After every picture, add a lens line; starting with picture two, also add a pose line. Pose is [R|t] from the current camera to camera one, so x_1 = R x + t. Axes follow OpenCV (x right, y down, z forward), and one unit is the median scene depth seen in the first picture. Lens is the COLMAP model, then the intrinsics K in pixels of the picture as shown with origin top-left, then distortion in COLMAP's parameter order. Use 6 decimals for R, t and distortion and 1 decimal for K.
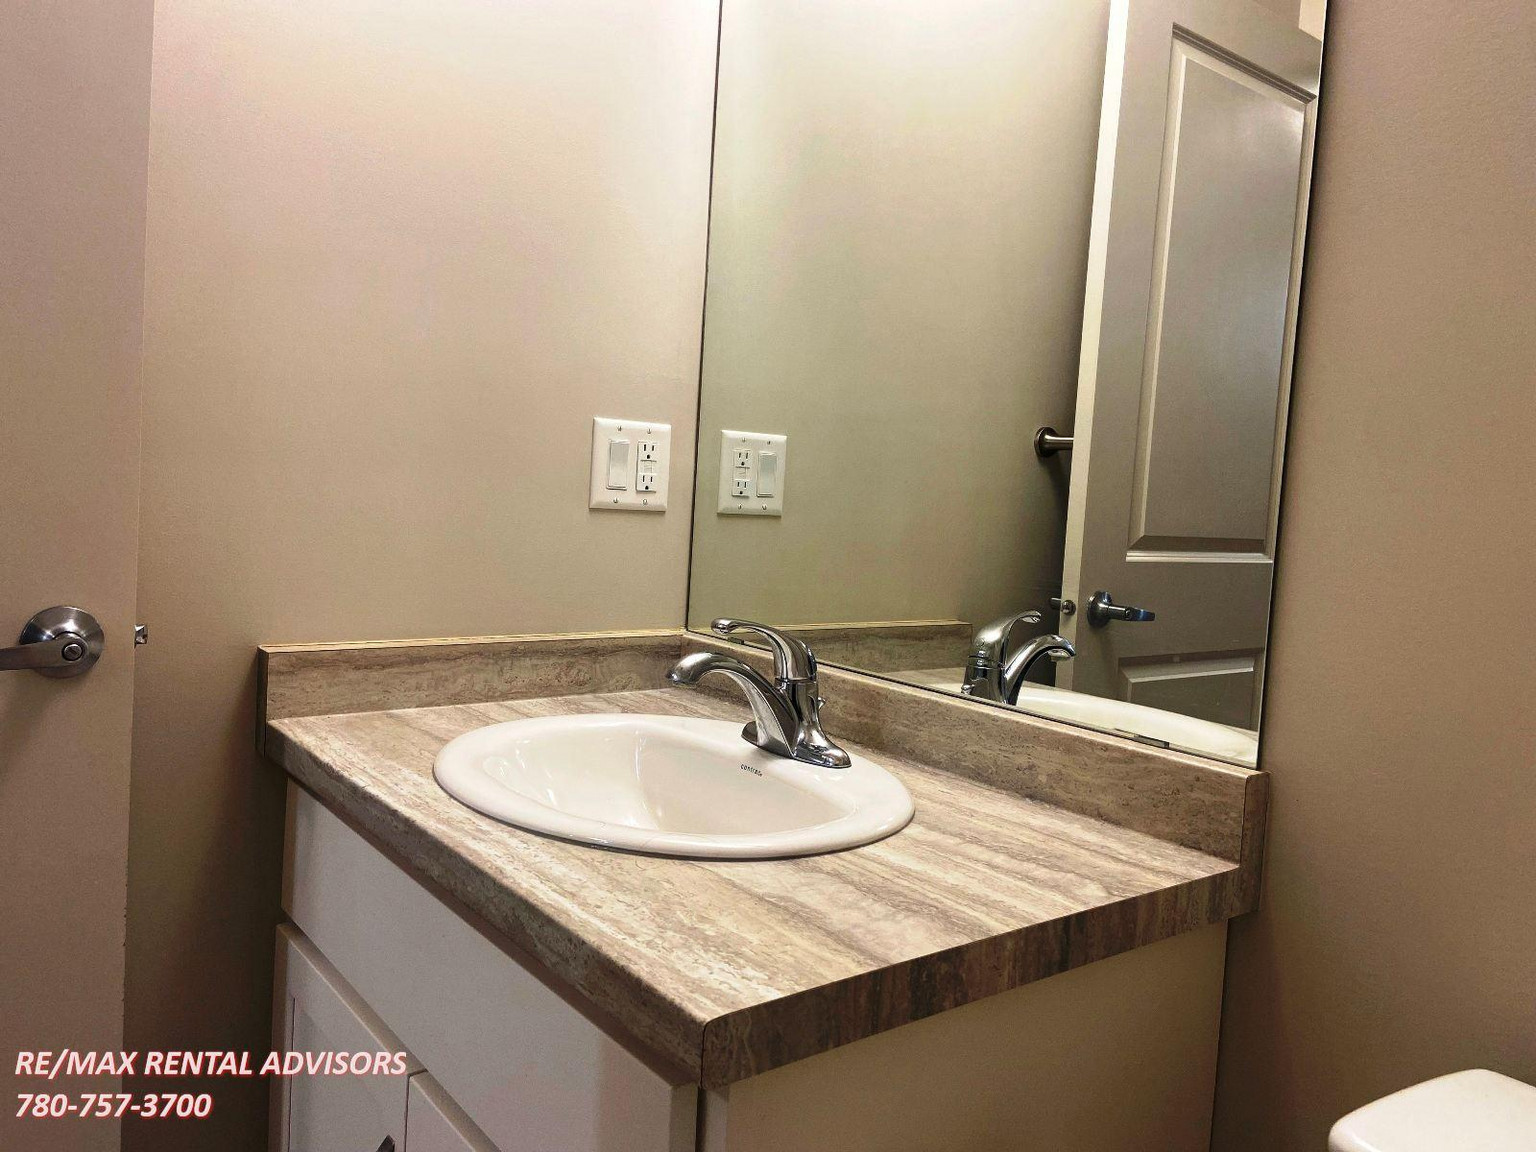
lens RADIAL K [[1156.2, 0, 780.2], [0, 1156.2, 577.9], [0, 0, 1]] dist [0.084227, -0.100628]
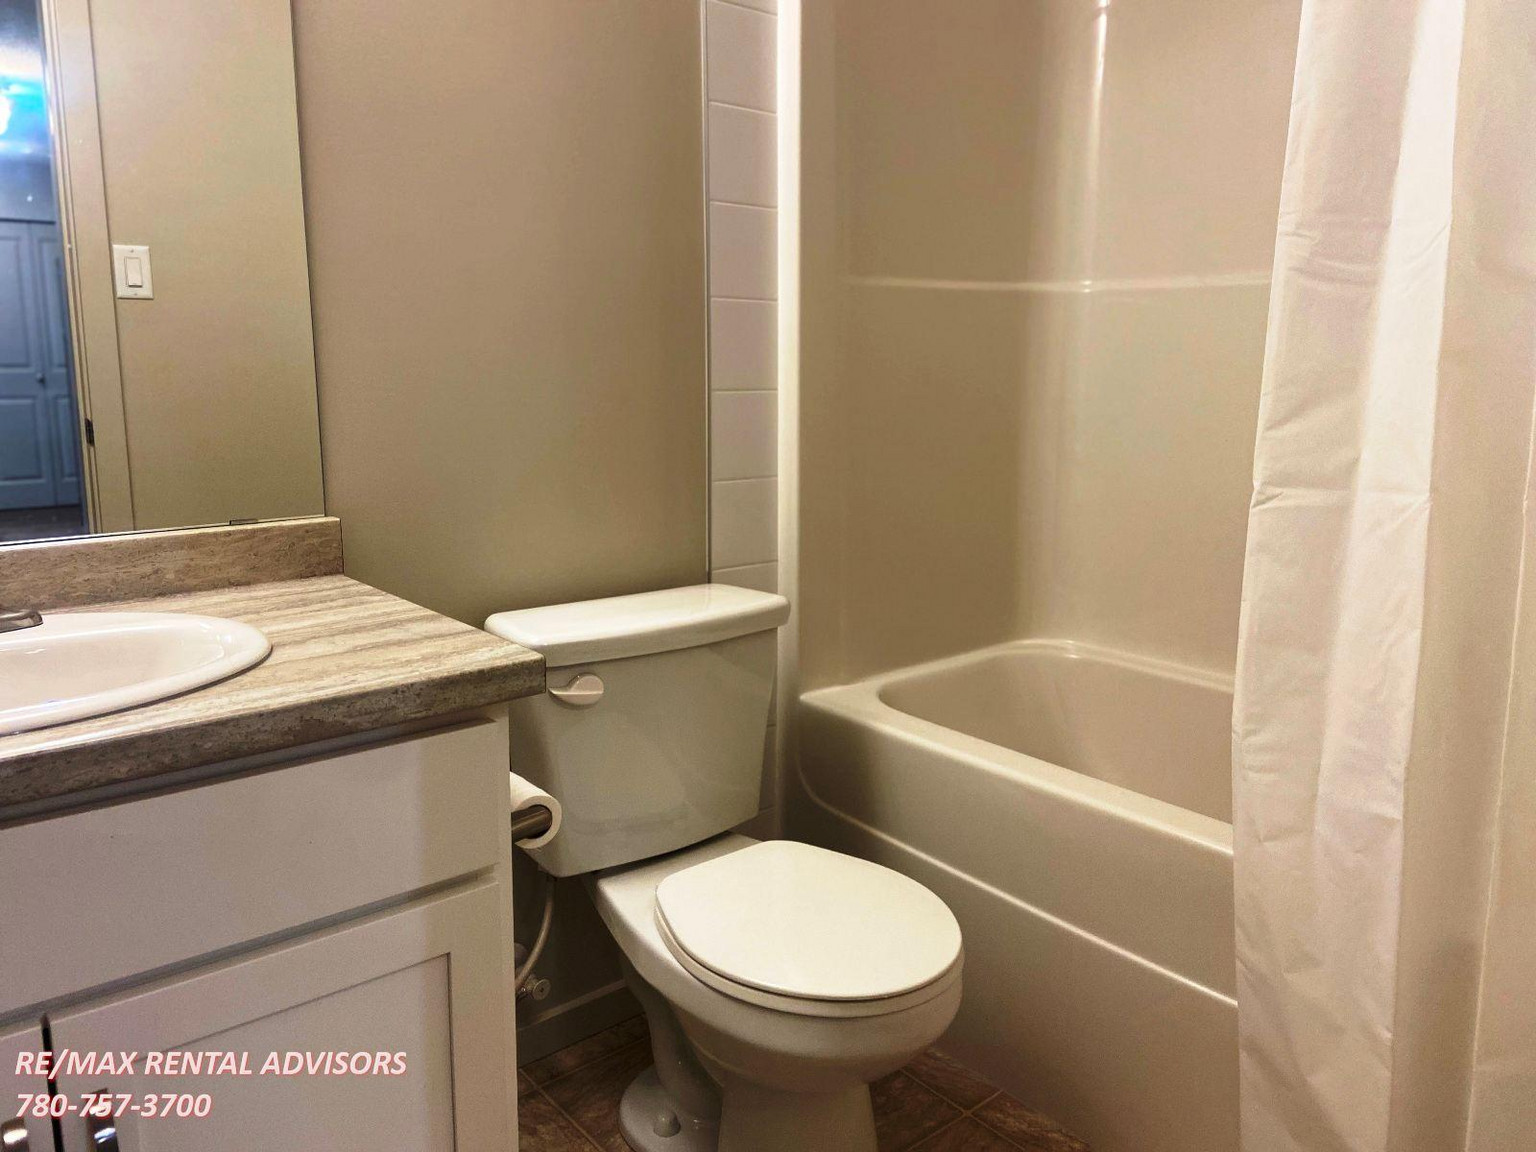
lens RADIAL K [[1156.2, 0, 773.9], [0, 1156.2, 568.4], [0, 0, 1]] dist [0.084227, -0.100628]
pose [[-0.027547, -0.242974, 0.969642, -1.124675], [0.080144, 0.966350, 0.244426, -0.101488], [-0.996403, 0.084444, -0.007147, 0.408824]]
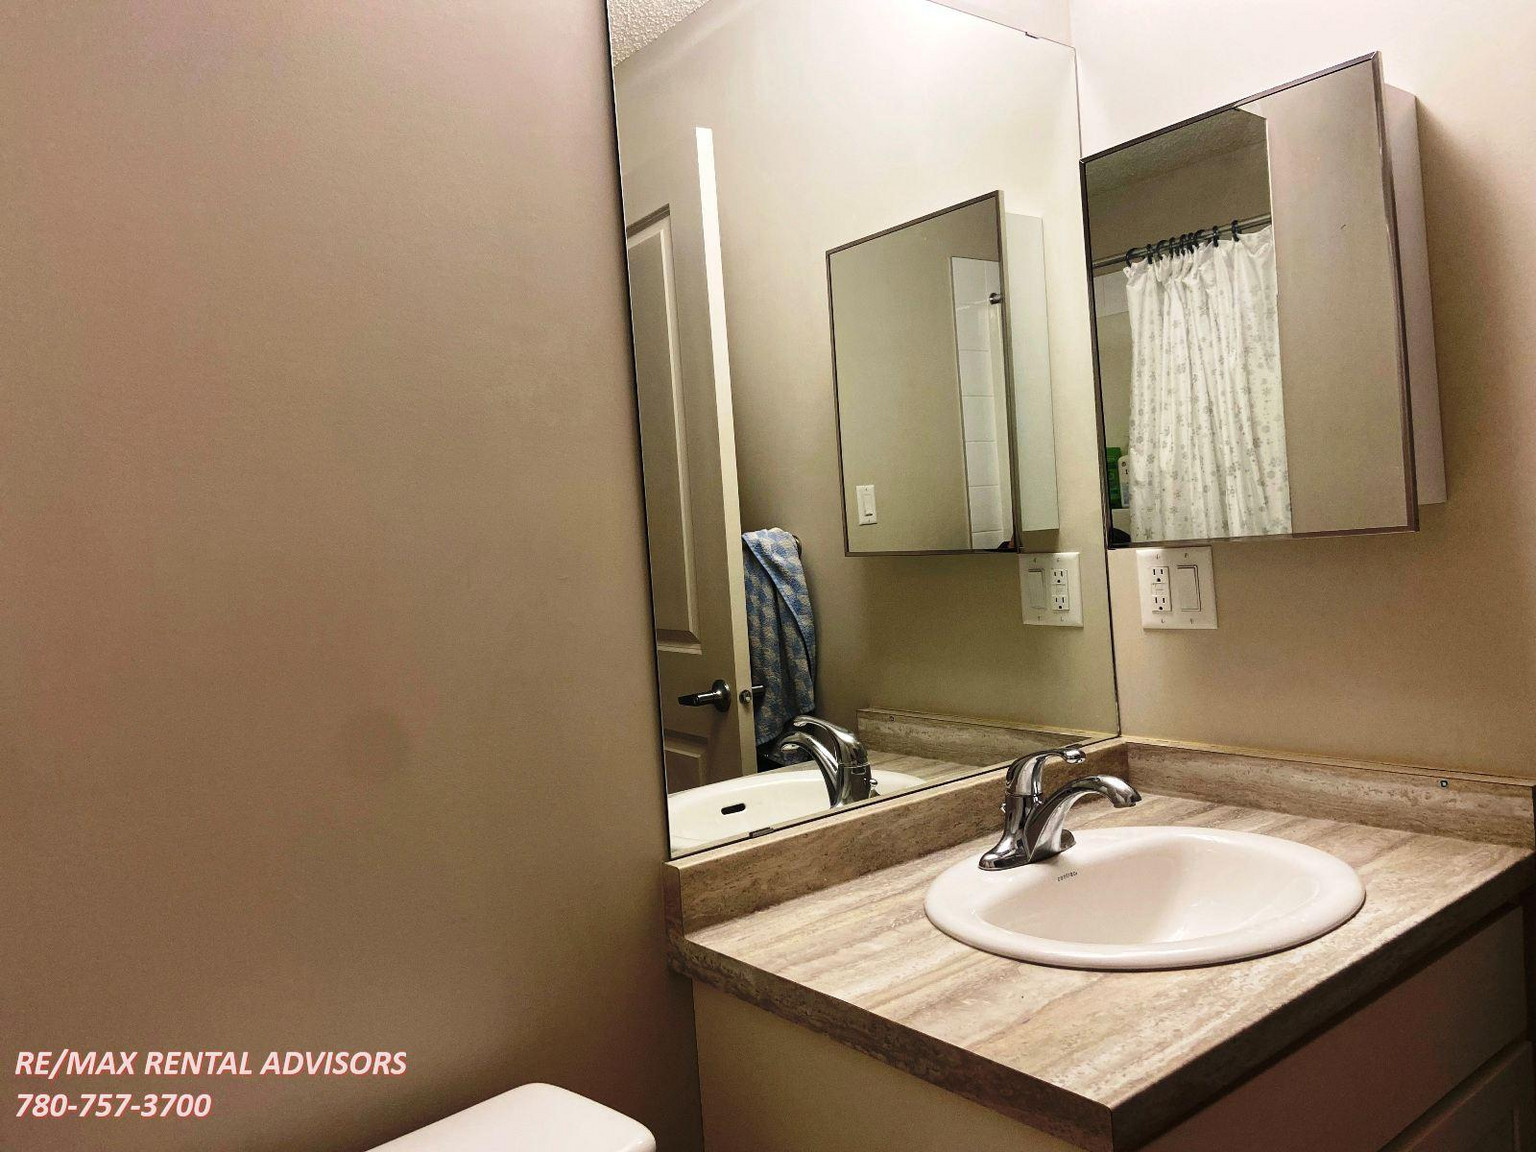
lens RADIAL K [[1156.2, 0, 782.1], [0, 1156.2, 560.6], [0, 0, 1]] dist [0.084227, -0.100628]
pose [[-0.012540, -0.075682, 0.997053, -1.027389], [0.148976, 0.985861, 0.076706, -0.267938], [-0.988761, 0.149499, -0.001088, 1.044519]]
